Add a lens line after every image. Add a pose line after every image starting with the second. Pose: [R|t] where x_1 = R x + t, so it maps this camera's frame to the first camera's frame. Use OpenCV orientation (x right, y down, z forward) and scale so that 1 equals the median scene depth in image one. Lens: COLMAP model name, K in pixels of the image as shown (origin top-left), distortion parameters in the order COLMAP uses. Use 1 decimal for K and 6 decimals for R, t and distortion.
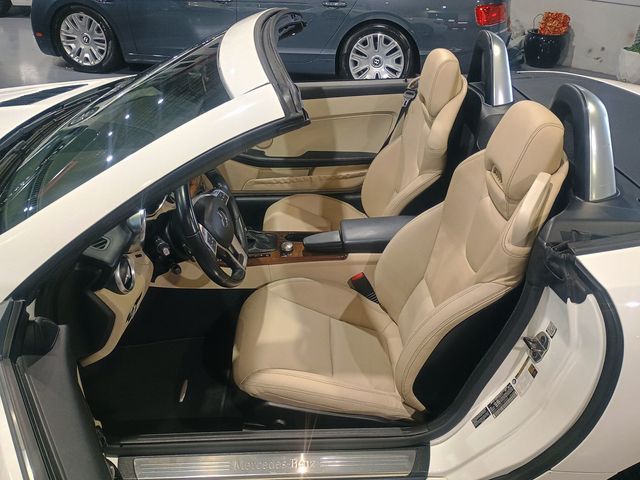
lens RADIAL K [[555.3, 0, 319.4], [0, 555.3, 235.6], [0, 0, 1]] dist [0.069496, -0.083733]
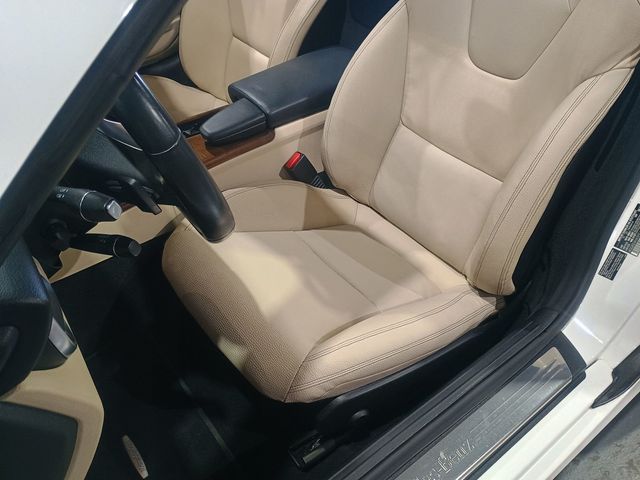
lens RADIAL K [[555.3, 0, 321.1], [0, 555.3, 242.0], [0, 0, 1]] dist [0.069496, -0.083733]
pose [[0.800332, -0.394100, 0.451833, -0.248201], [0.292830, 0.914553, 0.279005, -0.011728], [-0.523181, -0.090987, 0.847350, 0.436389]]
